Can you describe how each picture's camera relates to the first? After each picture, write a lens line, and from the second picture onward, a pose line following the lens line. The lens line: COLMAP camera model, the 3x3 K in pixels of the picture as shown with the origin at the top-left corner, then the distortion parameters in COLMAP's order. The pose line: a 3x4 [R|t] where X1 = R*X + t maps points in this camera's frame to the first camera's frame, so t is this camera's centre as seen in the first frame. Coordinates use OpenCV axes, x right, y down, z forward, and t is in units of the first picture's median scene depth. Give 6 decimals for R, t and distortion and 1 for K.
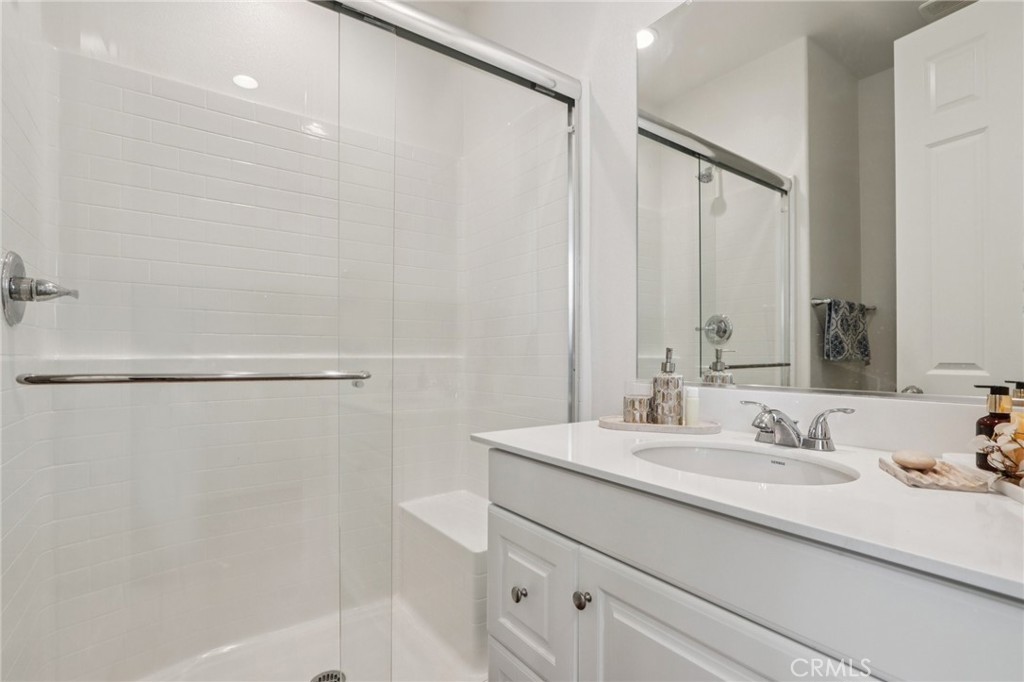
lens RADIAL K [[480.5, 0, 510.7], [0, 480.5, 343.5], [0, 0, 1]] dist [-0.019979, 0.000223]
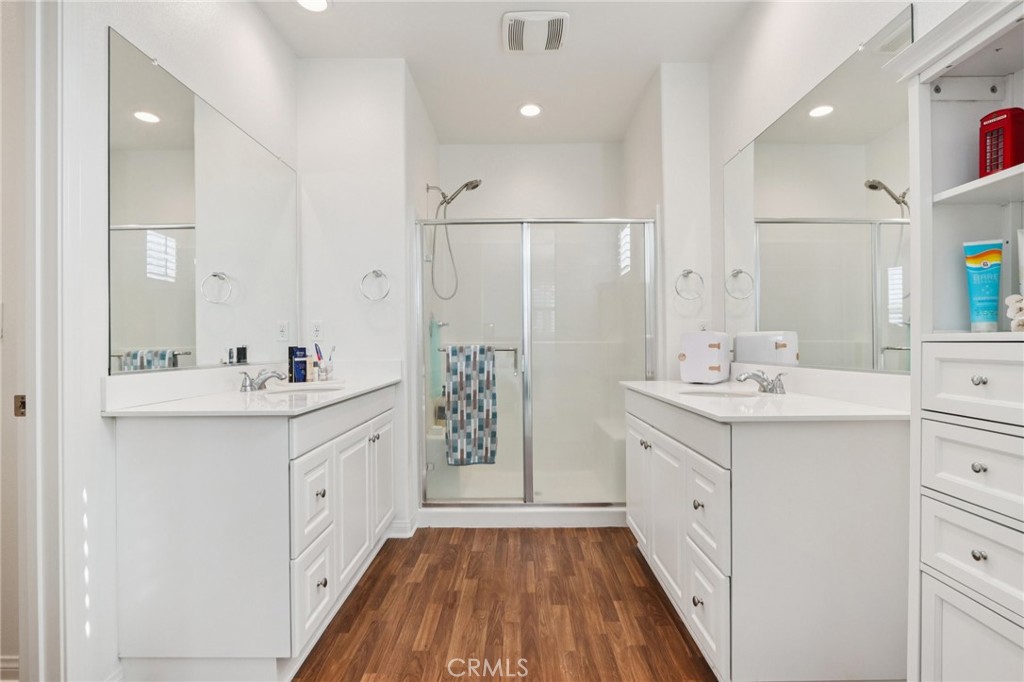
lens RADIAL K [[480.5, 0, 508.1], [0, 480.5, 345.9], [0, 0, 1]] dist [-0.019979, 0.000223]
pose [[0.803328, -0.006993, -0.595496, 0.606948], [0.011788, 0.999922, 0.004160, 0.003028], [0.595421, -0.010361, 0.803347, -0.808097]]
